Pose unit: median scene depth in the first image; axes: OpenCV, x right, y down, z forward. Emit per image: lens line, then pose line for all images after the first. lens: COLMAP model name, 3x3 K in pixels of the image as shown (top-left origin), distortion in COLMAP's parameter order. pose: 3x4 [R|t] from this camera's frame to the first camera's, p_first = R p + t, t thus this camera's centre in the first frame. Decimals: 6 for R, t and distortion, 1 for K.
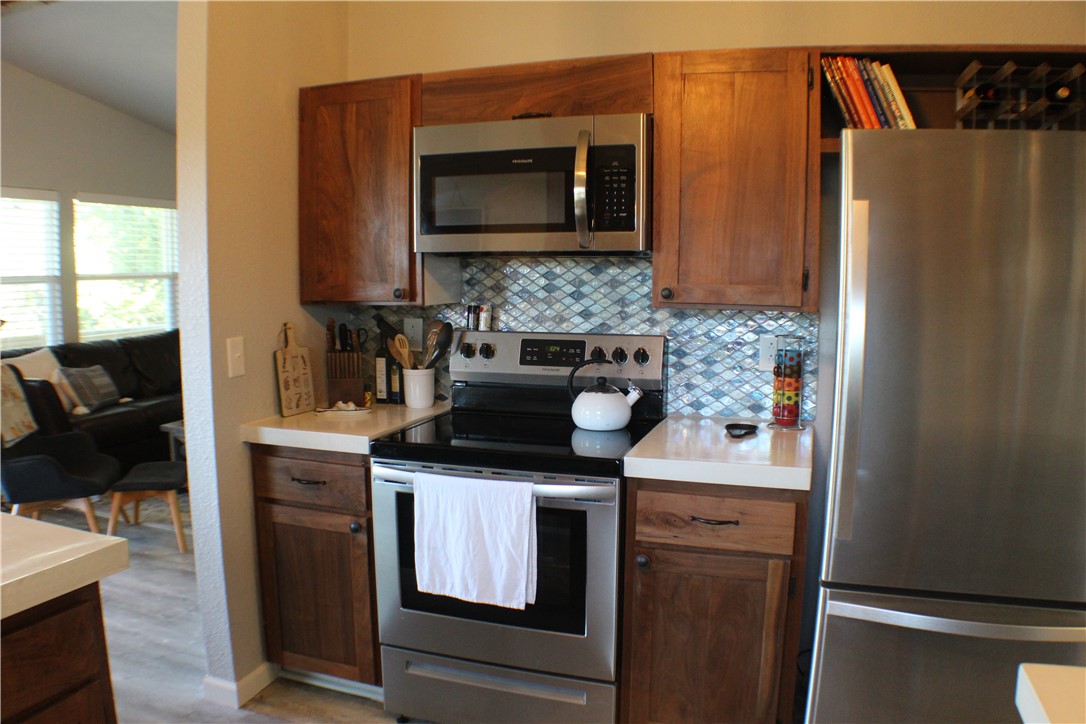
lens RADIAL K [[813.8, 0, 541.9], [0, 813.8, 373.6], [0, 0, 1]] dist [-0.228759, 0.092299]
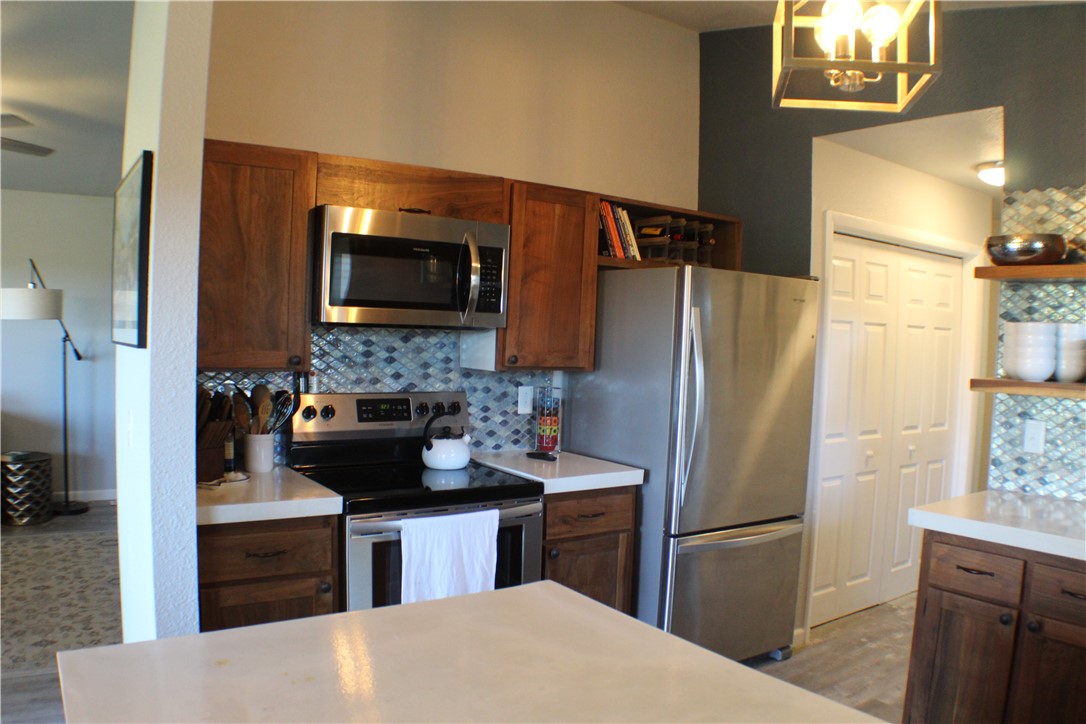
lens RADIAL K [[813.8, 0, 541.9], [0, 813.8, 373.6], [0, 0, 1]] dist [-0.228759, 0.092299]
pose [[0.592124, -0.023113, 0.805515, -0.830542], [0.070262, 0.997263, -0.023034, -0.037283], [-0.802778, 0.070236, 0.592127, 0.143833]]
